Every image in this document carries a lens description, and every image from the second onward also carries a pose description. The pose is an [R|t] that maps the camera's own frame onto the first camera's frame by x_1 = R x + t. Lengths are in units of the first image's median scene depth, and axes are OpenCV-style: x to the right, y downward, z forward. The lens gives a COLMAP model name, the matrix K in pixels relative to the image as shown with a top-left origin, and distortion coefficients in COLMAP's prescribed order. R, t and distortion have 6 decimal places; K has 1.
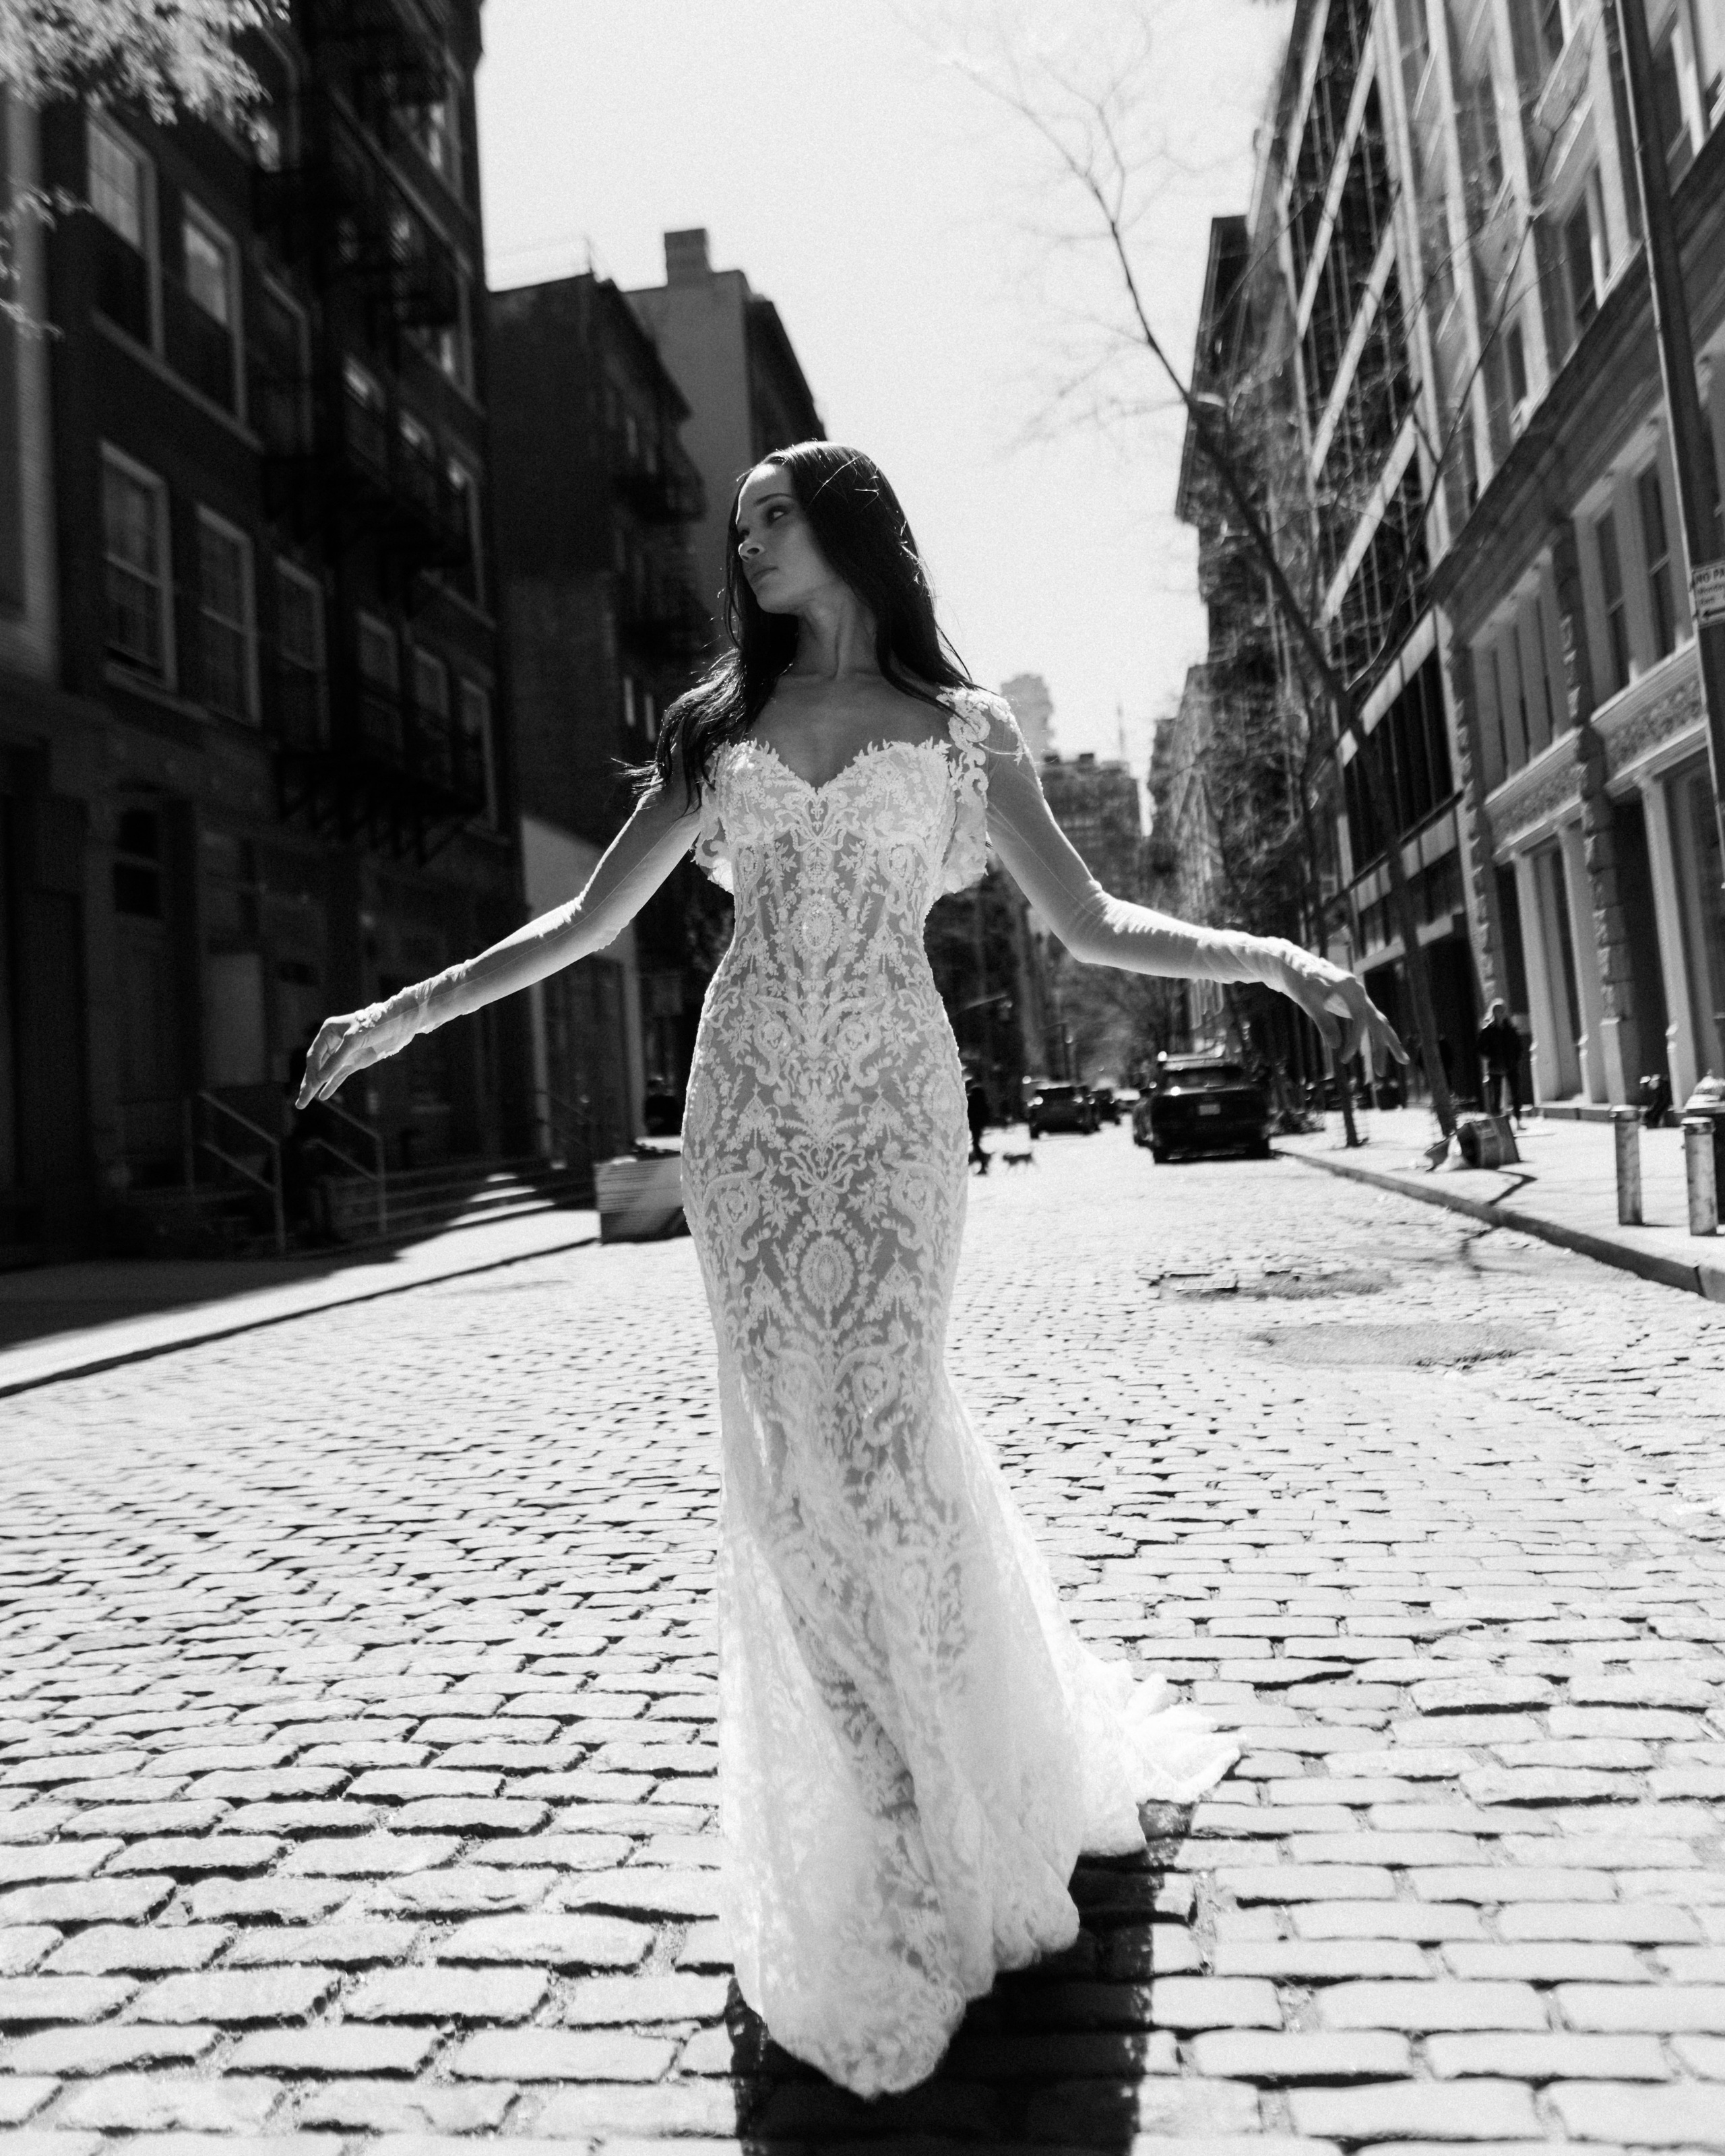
lens RADIAL K [[1869.2, 0, 920.8], [0, 1869.2, 934.2], [0, 0, 1]] dist [0.005824, -0.005750]
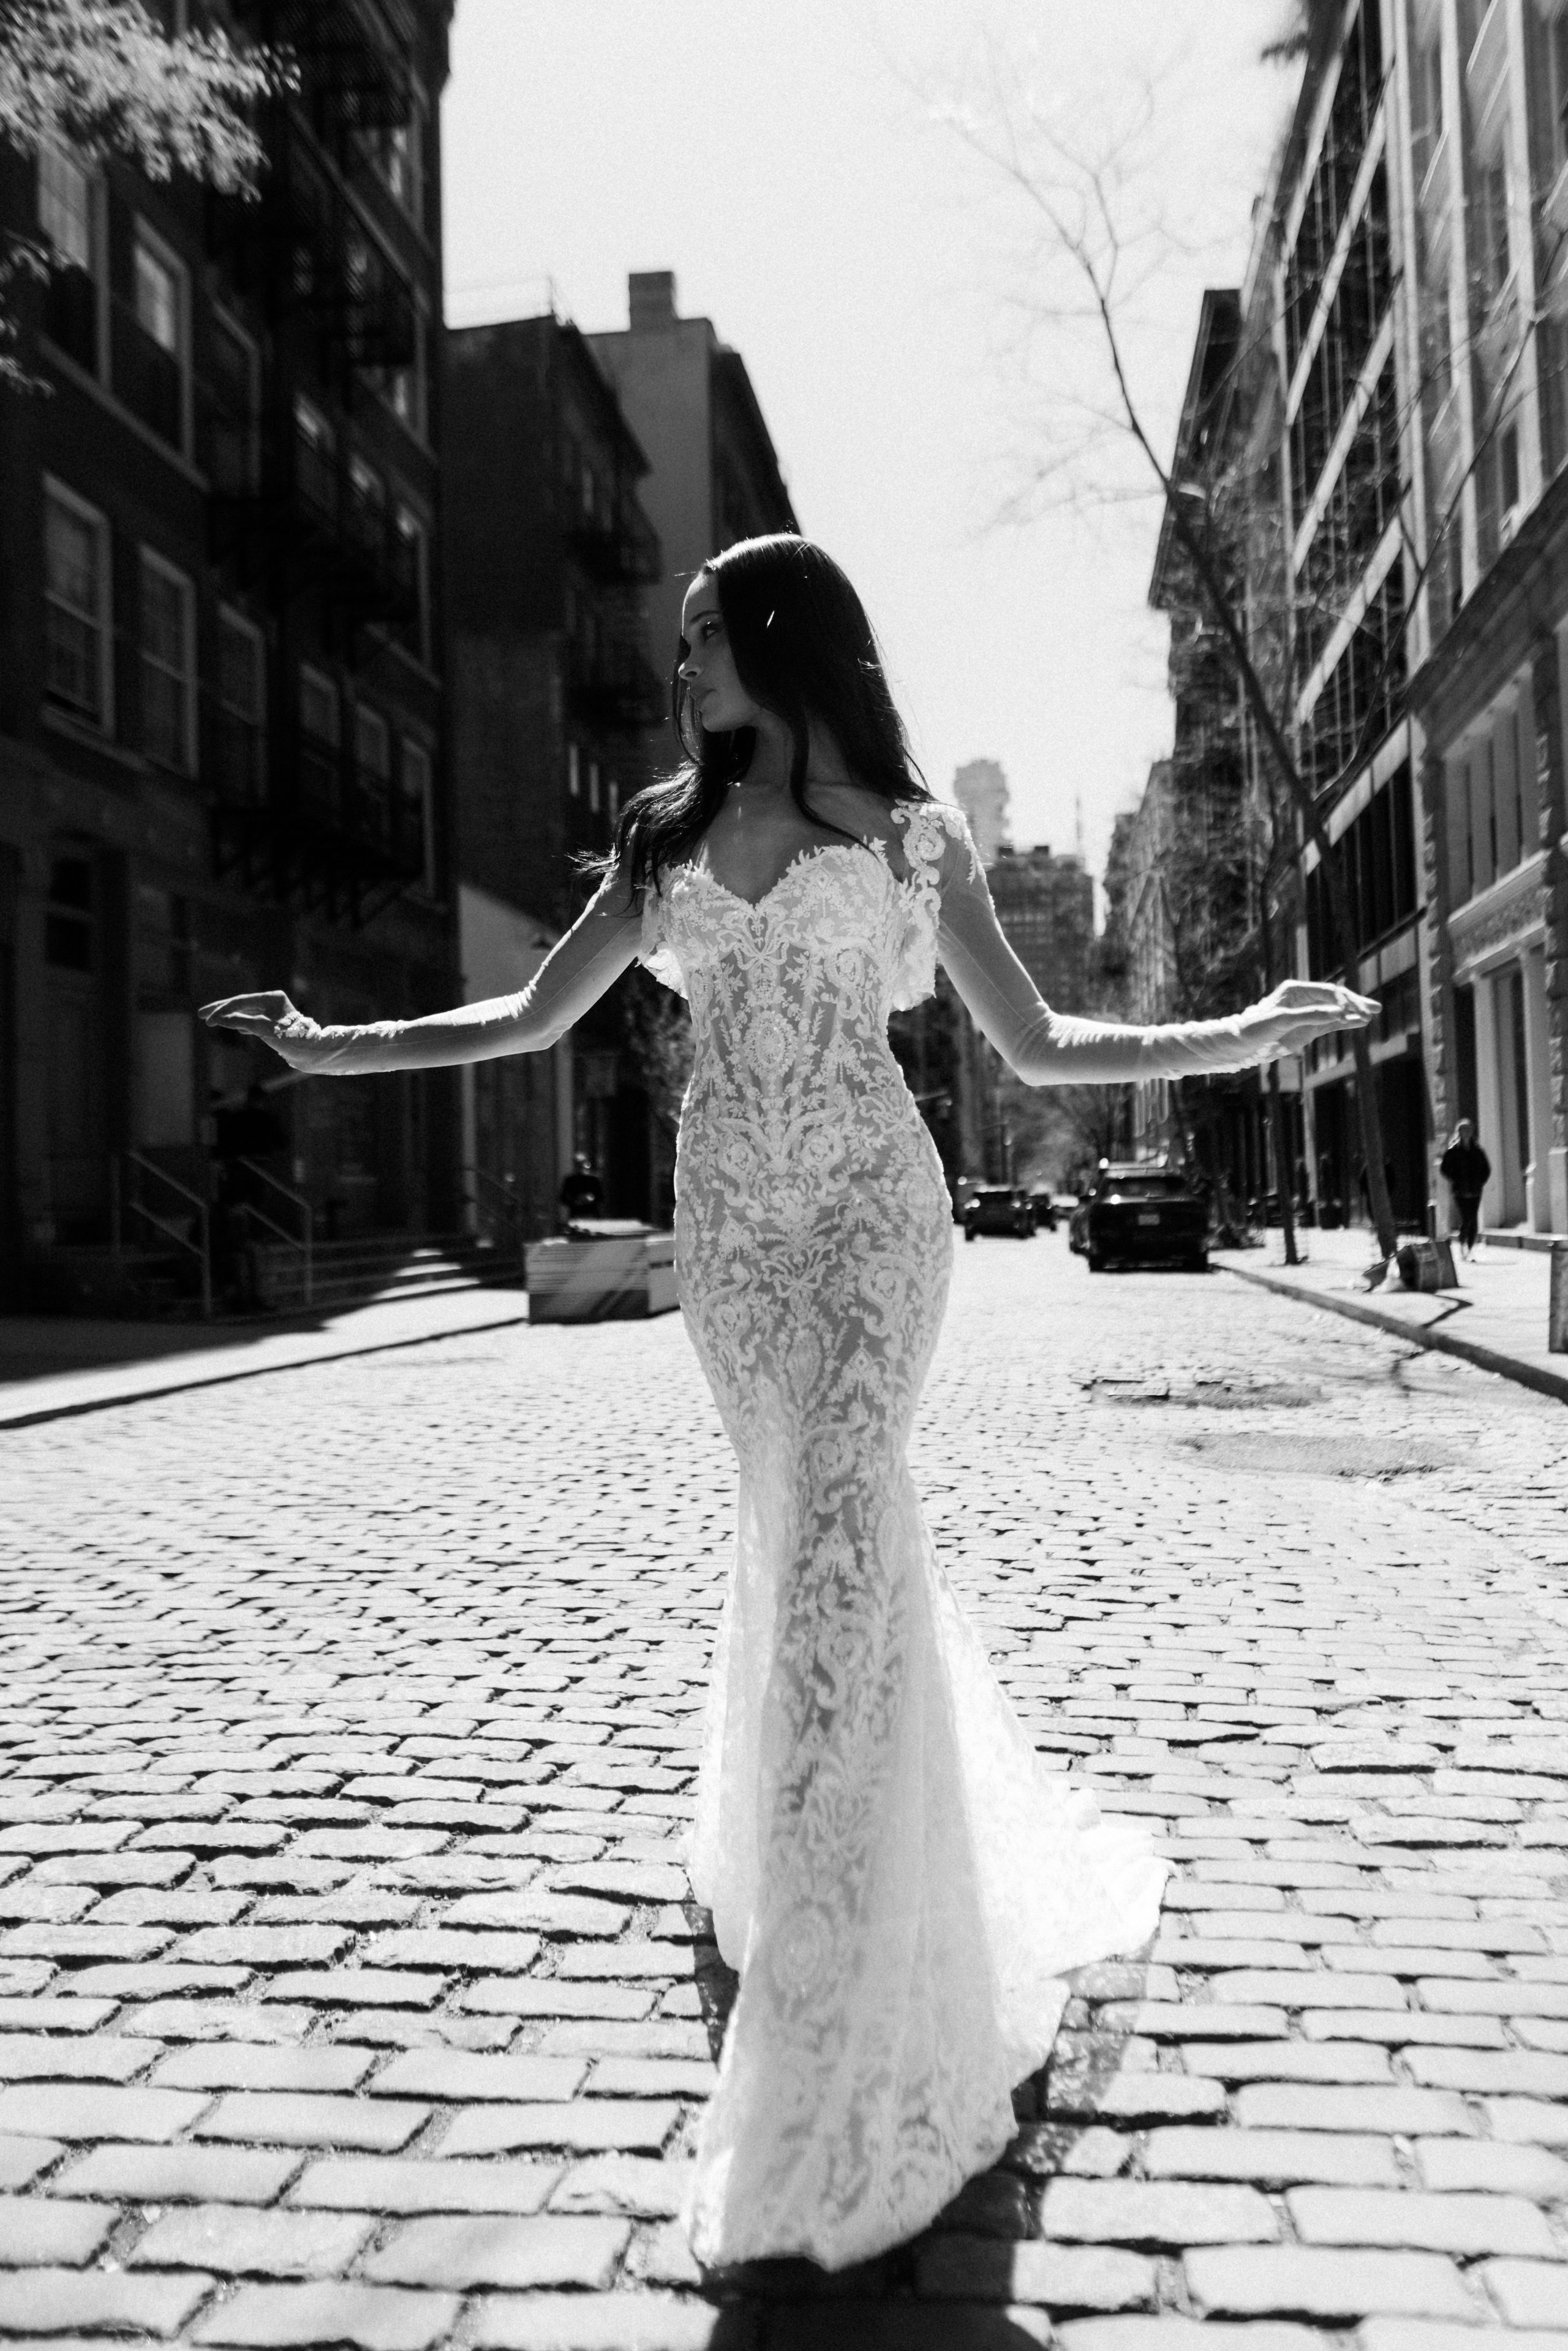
lens RADIAL K [[1935.8, 0, 885.2], [0, 1935.8, 1126.8], [0, 0, 1]] dist [0.005082, -0.008924]
pose [[0.998642, 0.049657, 0.015738, -0.003660], [-0.050410, 0.997388, 0.051736, -0.000993], [-0.013128, -0.052459, 0.998537, -0.017515]]
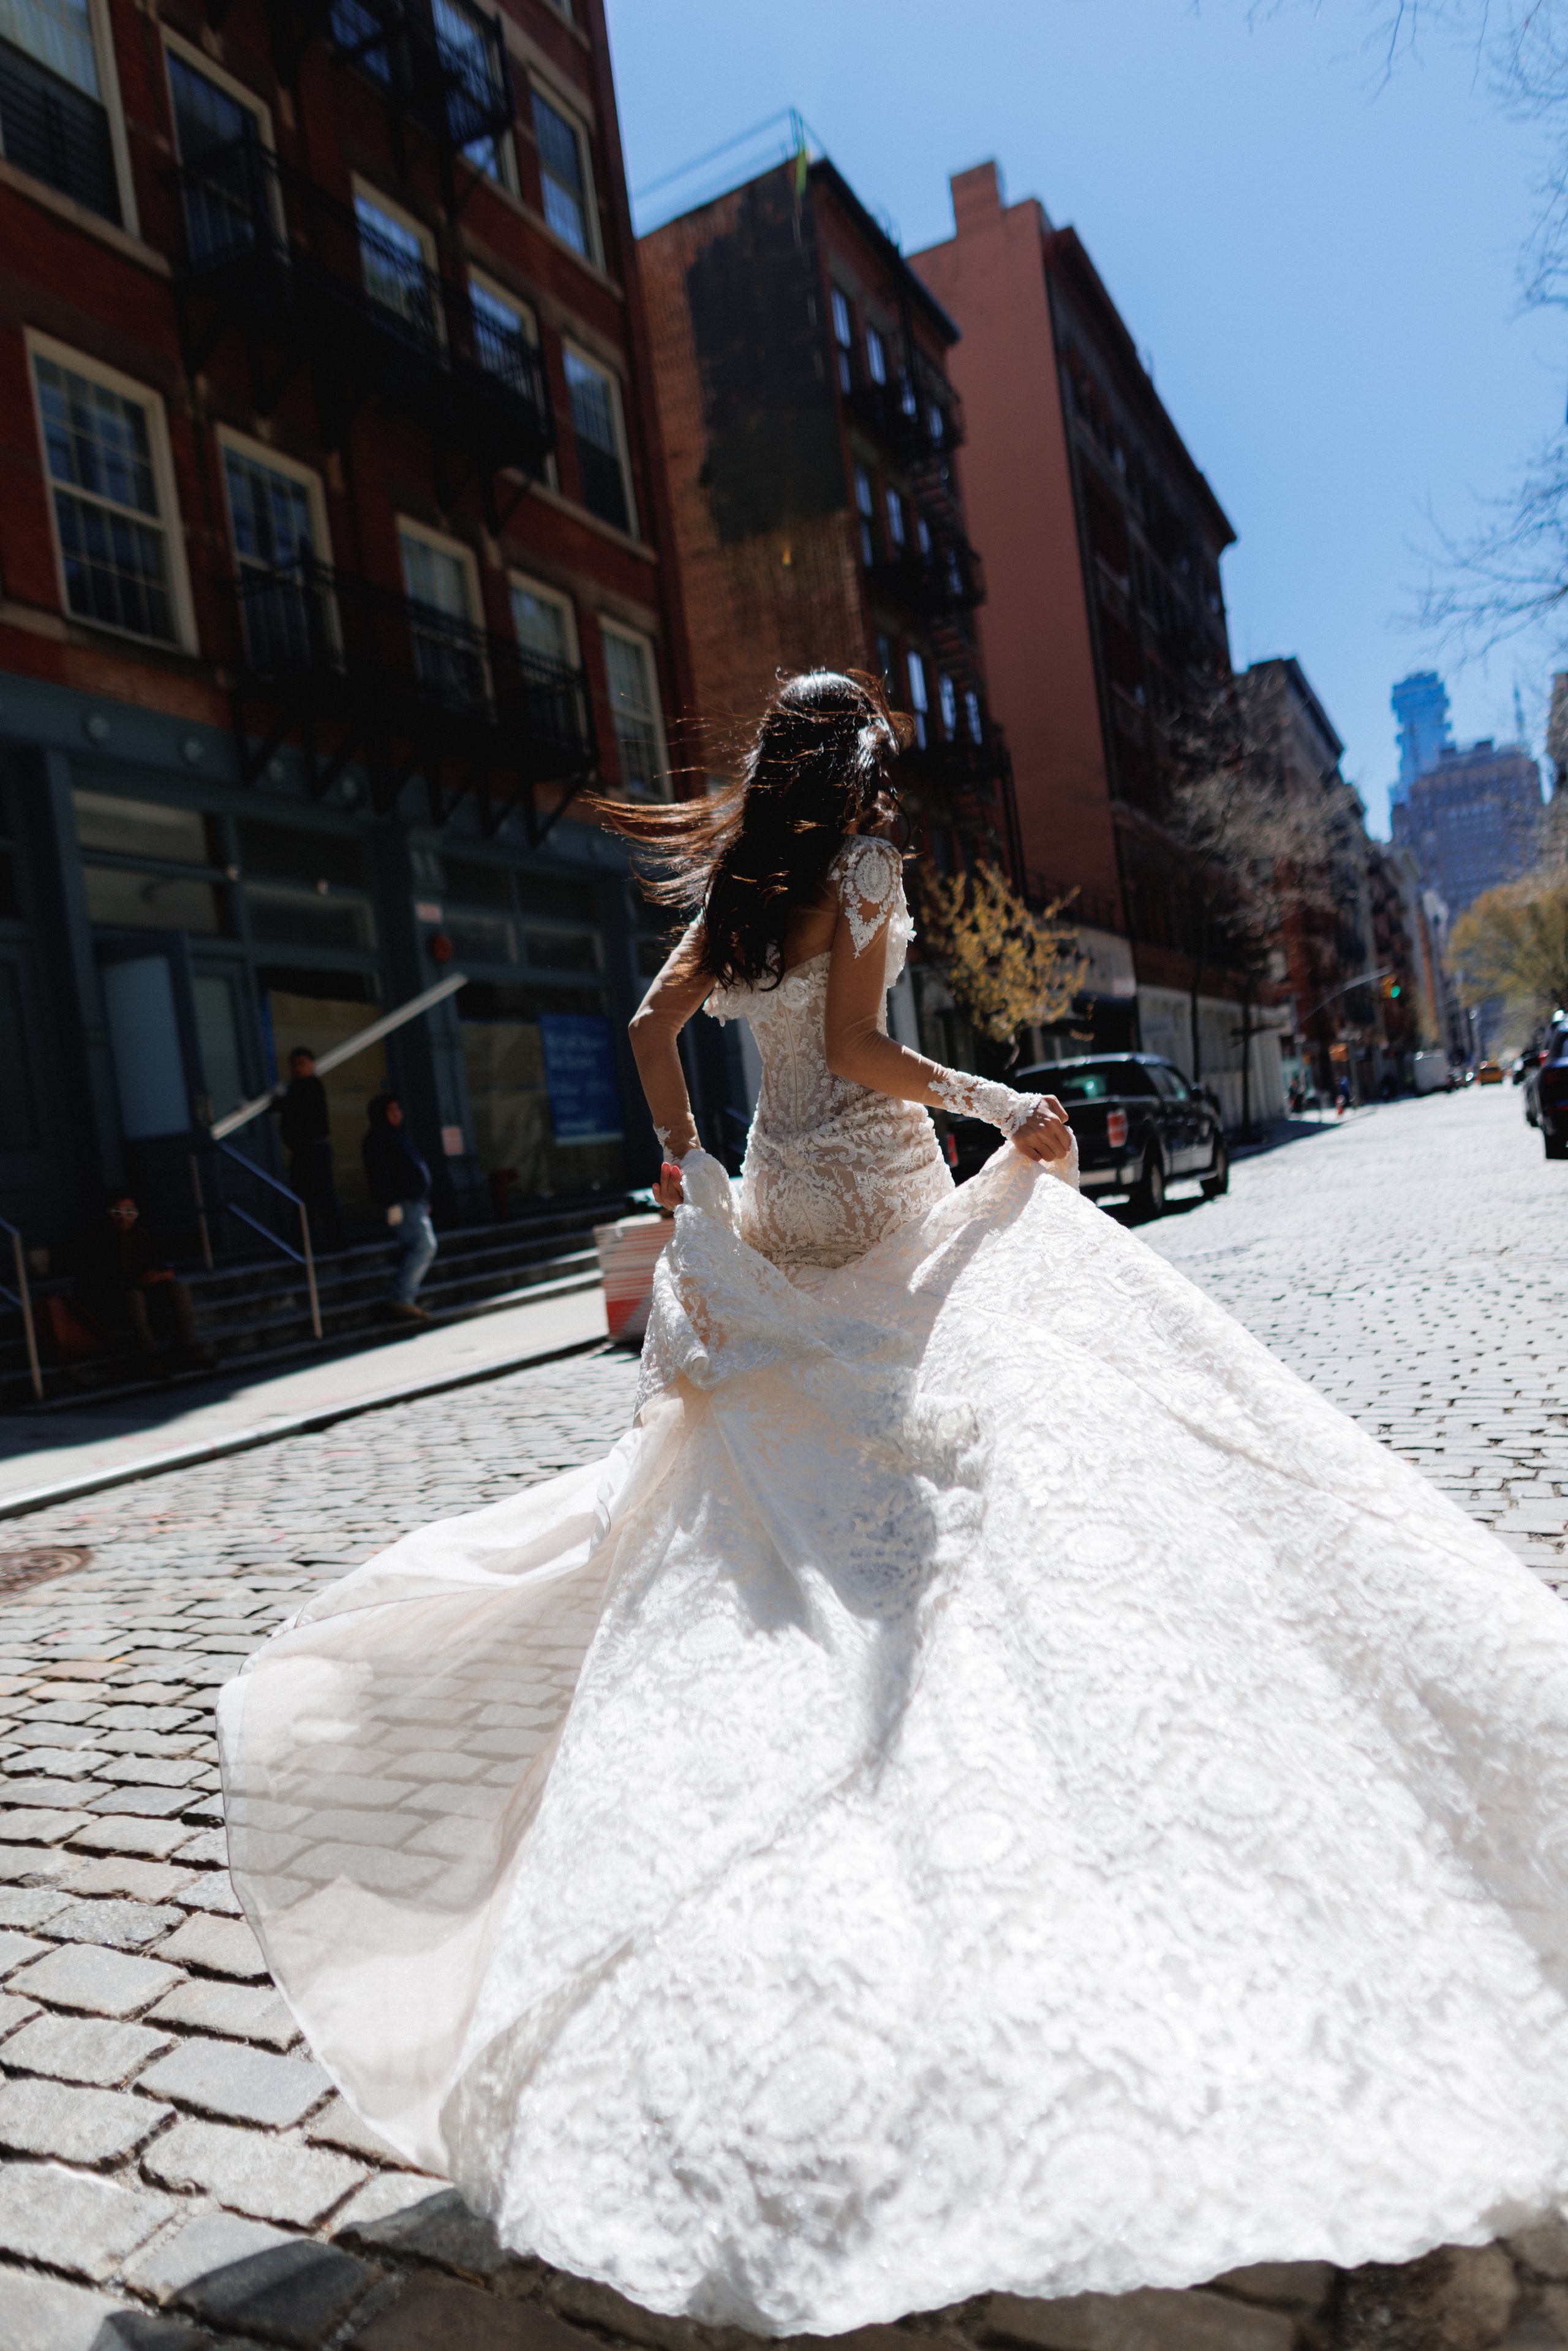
lens RADIAL K [[1546.6, 0, 784.0], [0, 1546.6, 1175.5], [0, 0, 1]] dist [0.008503, 0.001540]
pose [[0.940429, -0.040094, -0.337618, 0.068536], [0.086854, 0.988405, 0.124550, 0.037913], [0.328709, -0.146453, 0.933007, 0.465159]]
